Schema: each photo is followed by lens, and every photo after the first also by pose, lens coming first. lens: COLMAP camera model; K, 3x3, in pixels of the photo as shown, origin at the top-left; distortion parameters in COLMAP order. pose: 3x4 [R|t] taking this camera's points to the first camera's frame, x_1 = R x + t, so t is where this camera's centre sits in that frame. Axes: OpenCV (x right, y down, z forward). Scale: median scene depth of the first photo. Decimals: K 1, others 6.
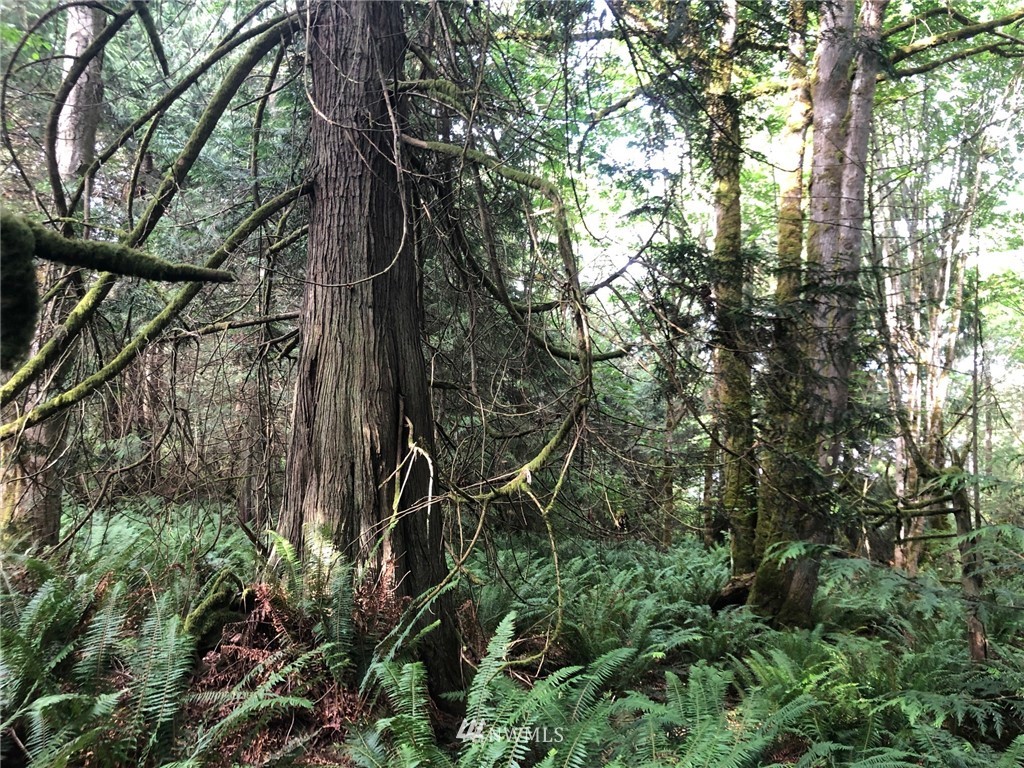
lens RADIAL K [[817.0, 0, 512.3], [0, 817.0, 383.7], [0, 0, 1]] dist [0.011168, -0.055446]
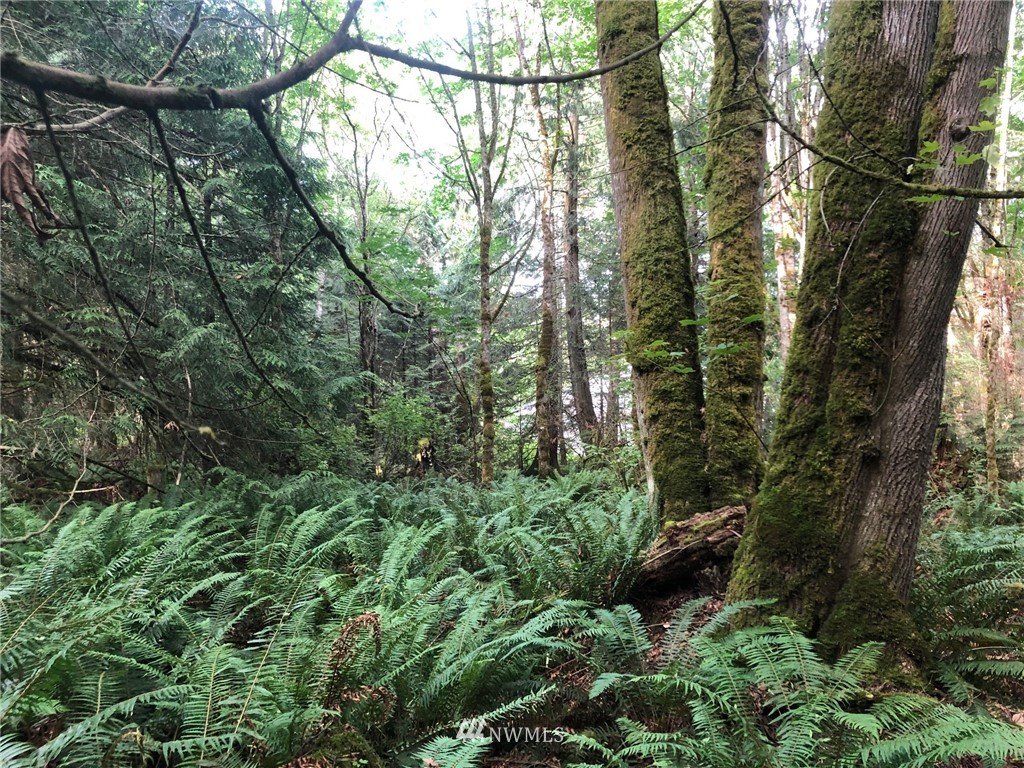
lens RADIAL K [[817.0, 0, 512.3], [0, 817.0, 384.4], [0, 0, 1]] dist [0.011168, -0.055446]
pose [[0.972136, -0.050926, 0.228818, 0.078739], [0.036680, 0.997139, 0.066087, 0.104301], [-0.231529, -0.055853, 0.971223, 0.474199]]
